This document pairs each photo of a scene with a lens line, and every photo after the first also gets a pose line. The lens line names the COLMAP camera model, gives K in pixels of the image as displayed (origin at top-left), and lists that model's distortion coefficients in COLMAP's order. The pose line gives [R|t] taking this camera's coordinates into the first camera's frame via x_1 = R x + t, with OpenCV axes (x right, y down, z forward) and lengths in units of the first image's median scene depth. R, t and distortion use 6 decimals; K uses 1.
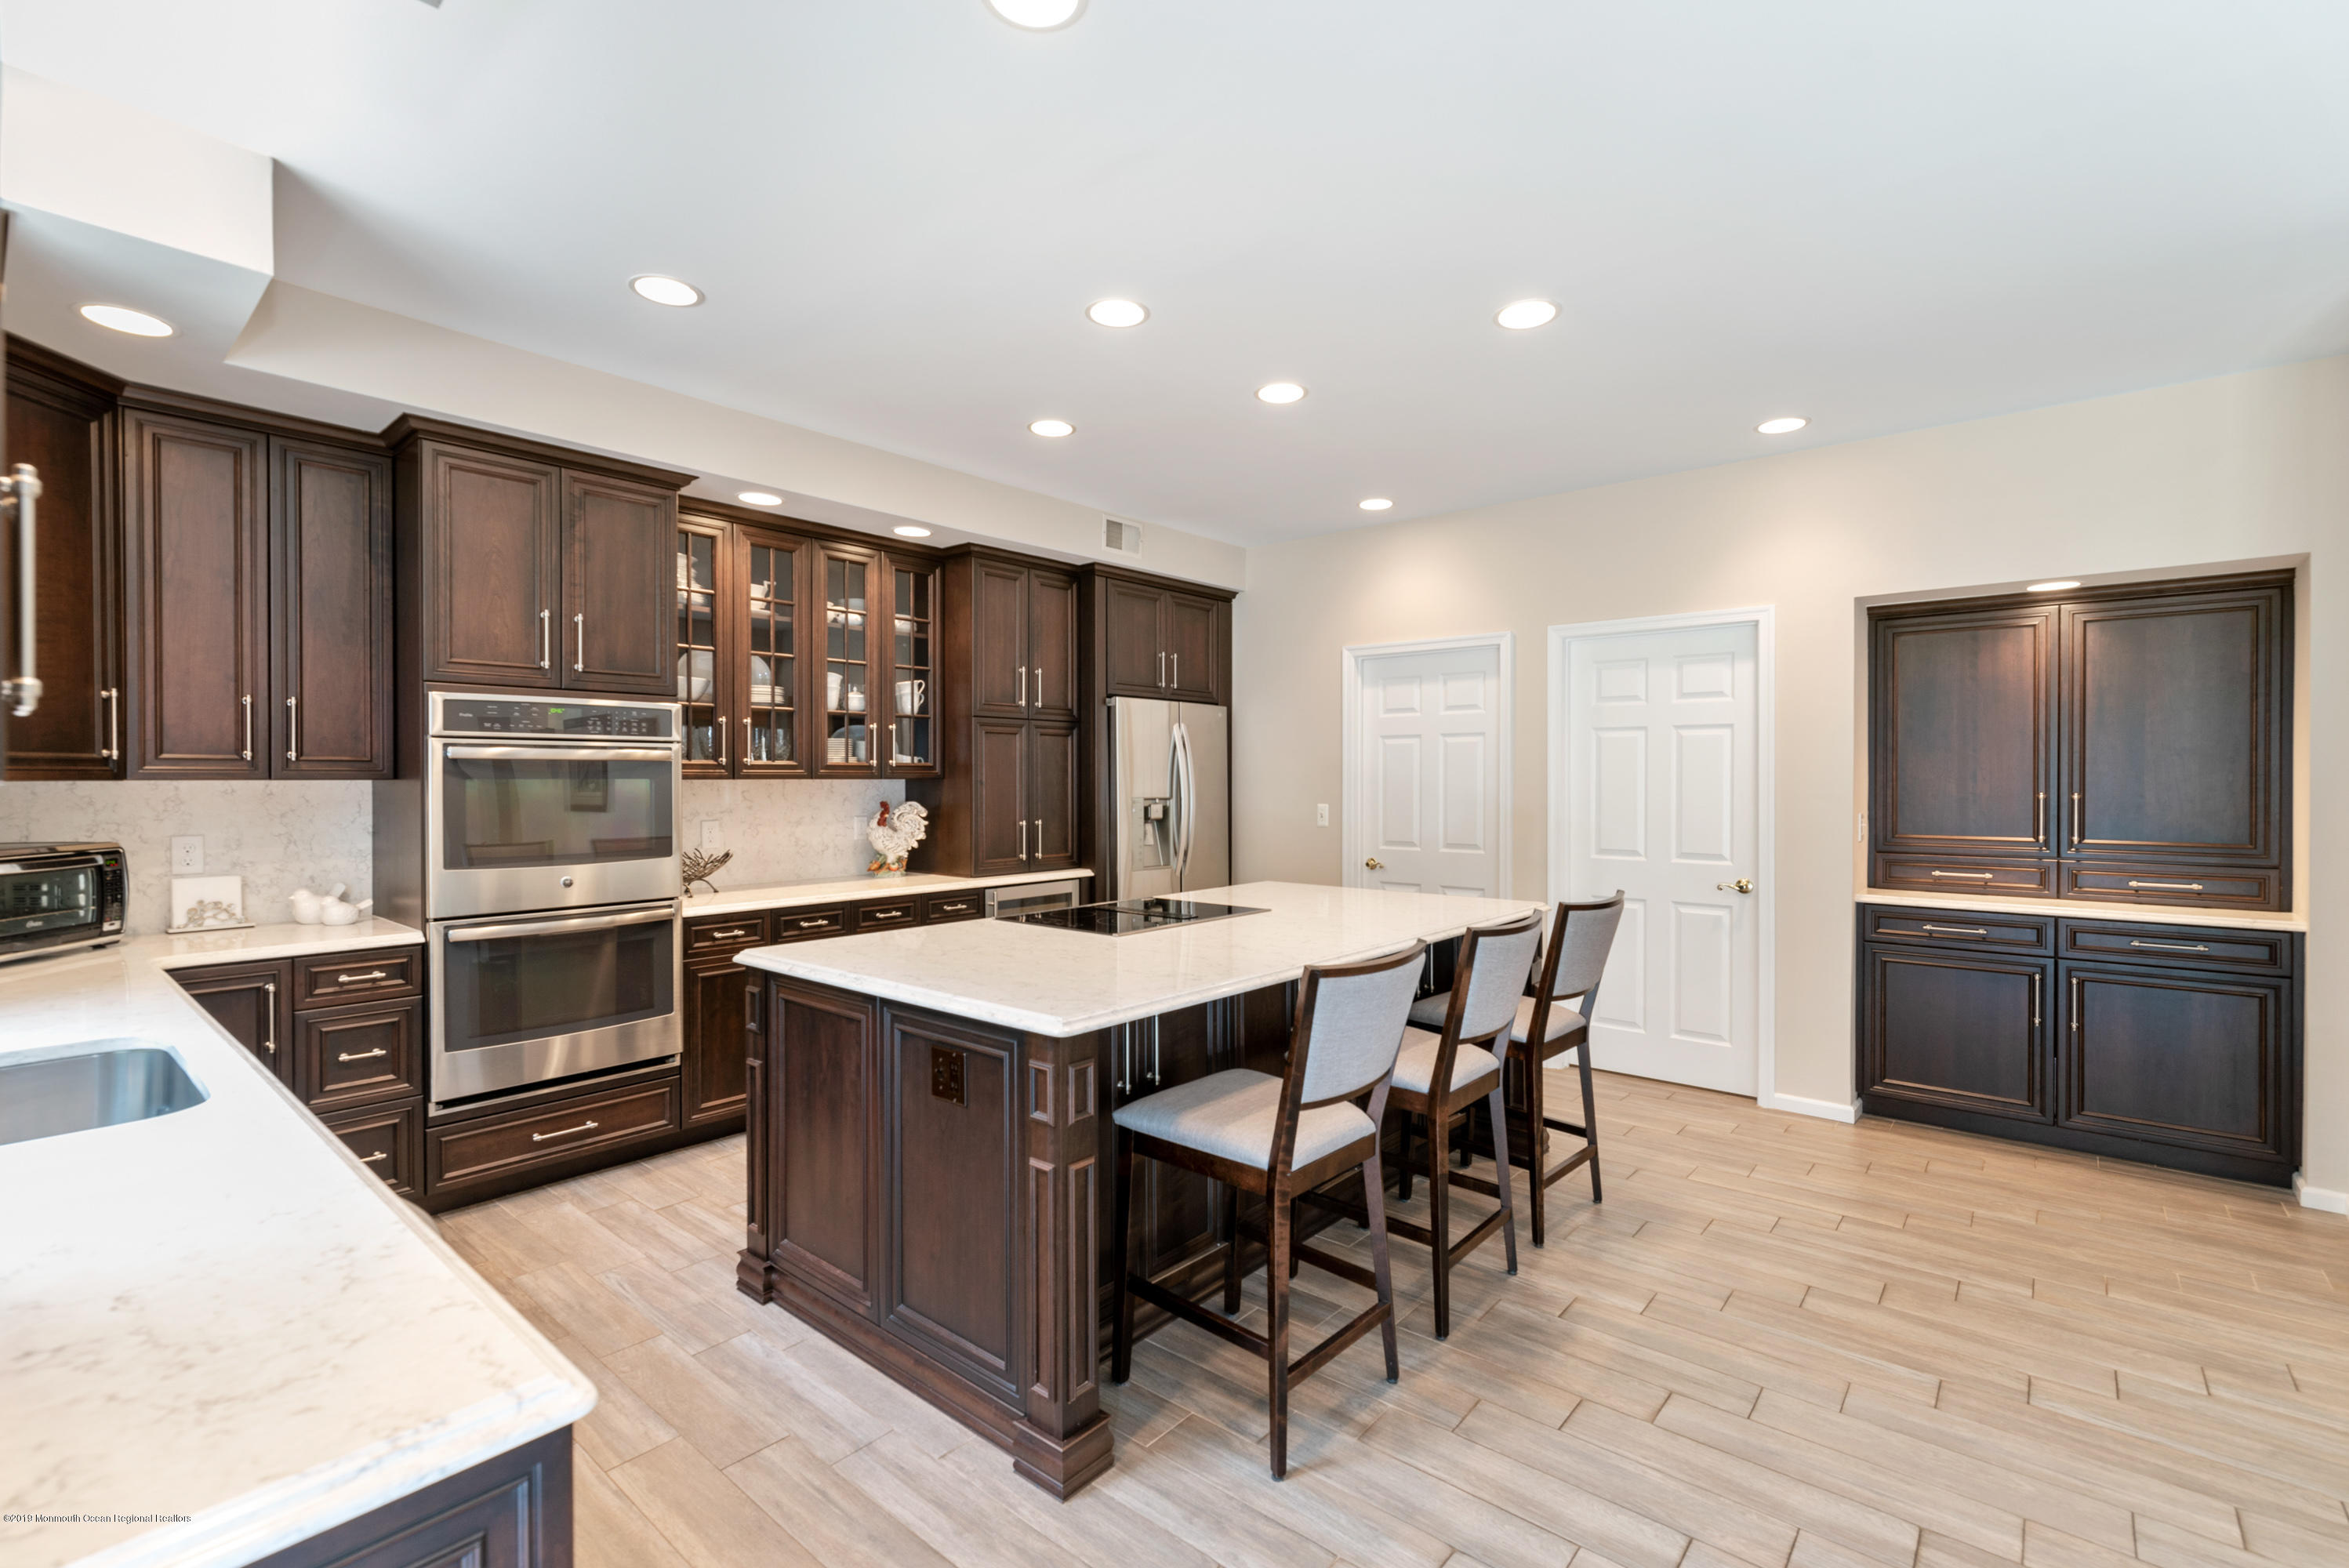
lens RADIAL K [[1018.2, 0, 1140.8], [0, 1018.2, 794.1], [0, 0, 1]] dist [0.004550, -0.001267]
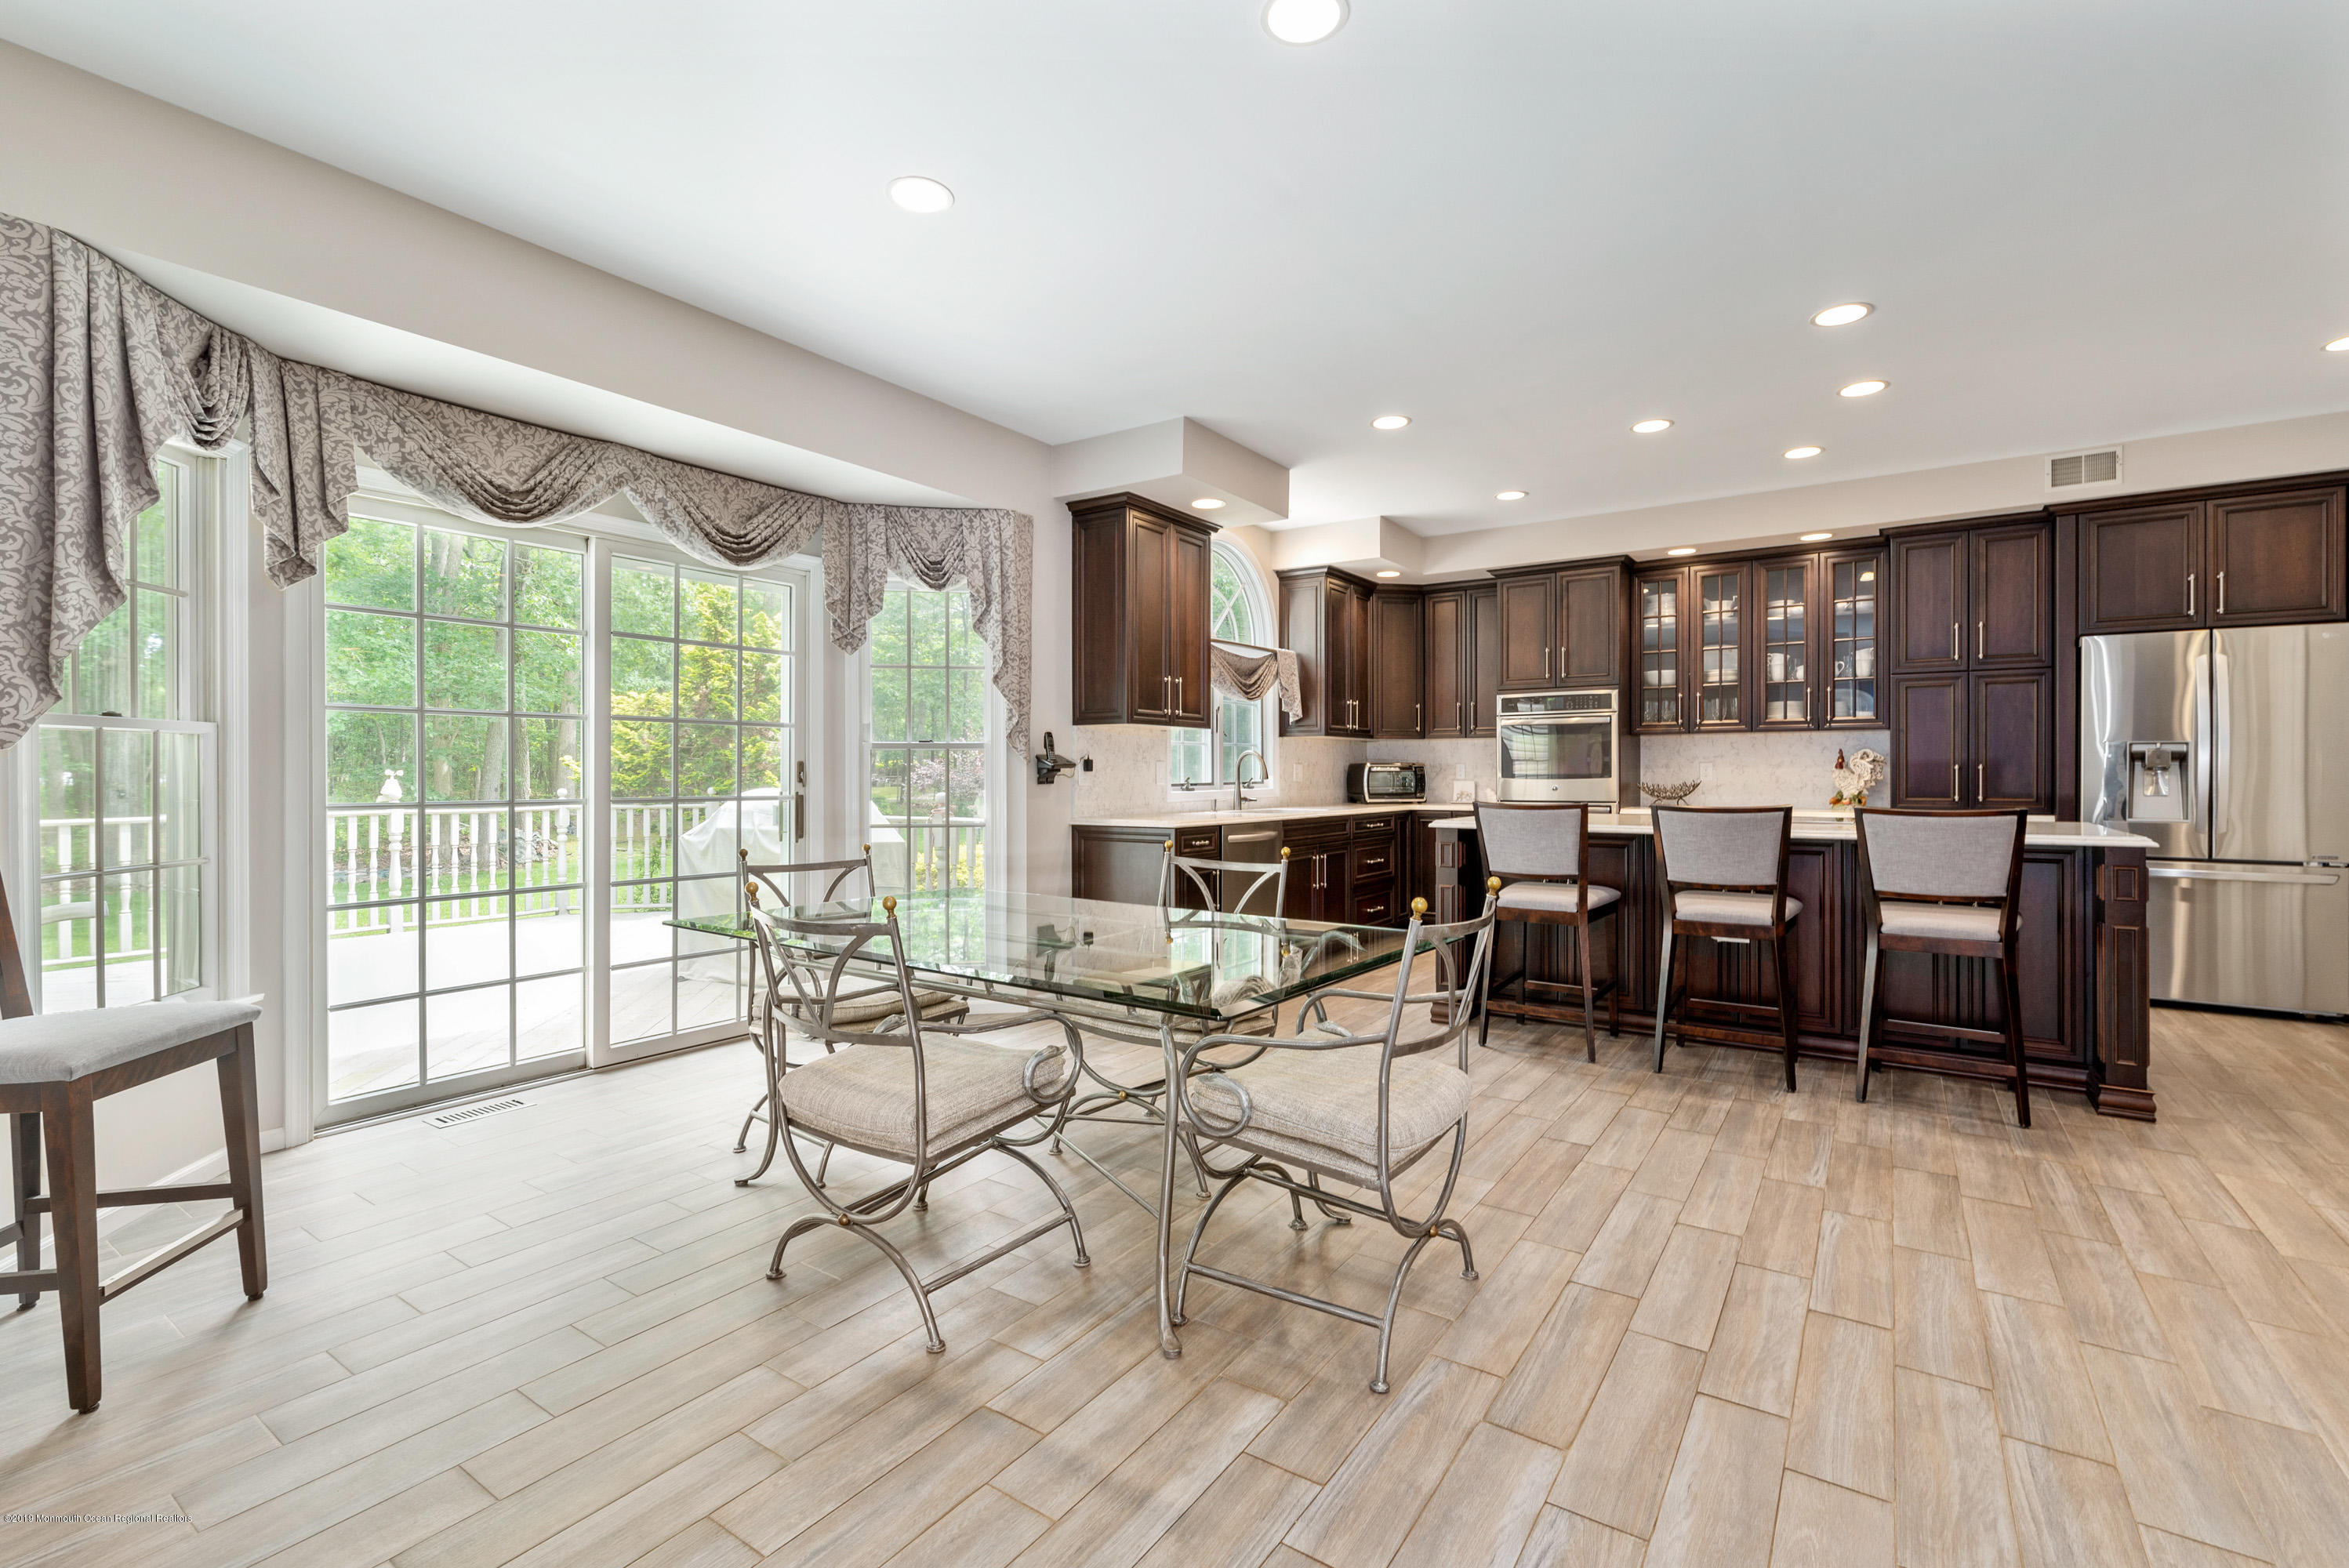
lens RADIAL K [[1018.2, 0, 1187.7], [0, 1018.2, 785.4], [0, 0, 1]] dist [0.004550, -0.001267]
pose [[0.121310, 0.013908, -0.992517, 1.053190], [-0.015145, 0.999811, 0.012159, 0.057064], [0.992499, 0.013556, 0.121498, 0.065673]]
